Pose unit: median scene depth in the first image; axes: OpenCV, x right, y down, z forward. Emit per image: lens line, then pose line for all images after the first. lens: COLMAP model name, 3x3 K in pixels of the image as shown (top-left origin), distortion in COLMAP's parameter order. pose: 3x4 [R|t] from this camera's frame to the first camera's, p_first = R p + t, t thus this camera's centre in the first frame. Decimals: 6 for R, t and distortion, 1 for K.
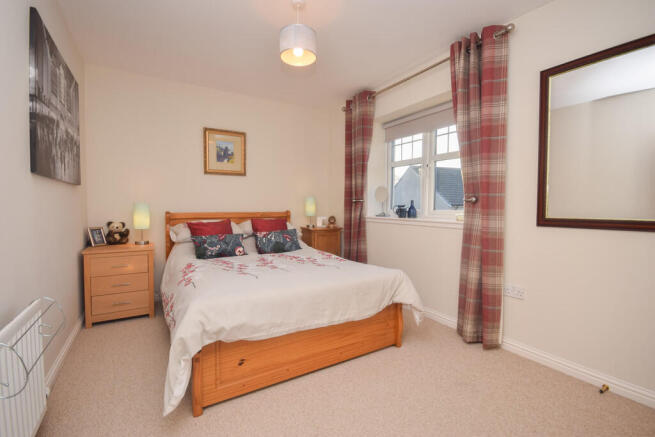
lens RADIAL K [[287.6, 0, 327.9], [0, 287.6, 215.6], [0, 0, 1]] dist [-0.001135, -0.000613]
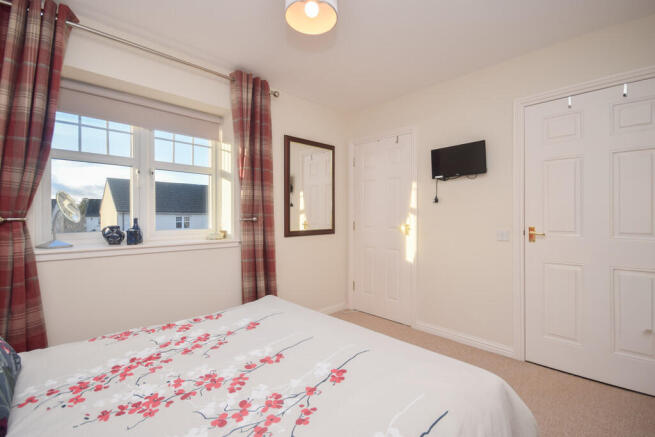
lens RADIAL K [[287.6, 0, 327.9], [0, 287.6, 215.6], [0, 0, 1]] dist [-0.001135, -0.000613]
pose [[-0.211190, 0.028176, 0.977039, -0.544676], [0.051255, 0.998528, -0.017717, -0.027275], [-0.976100, 0.046336, -0.212324, 0.790785]]
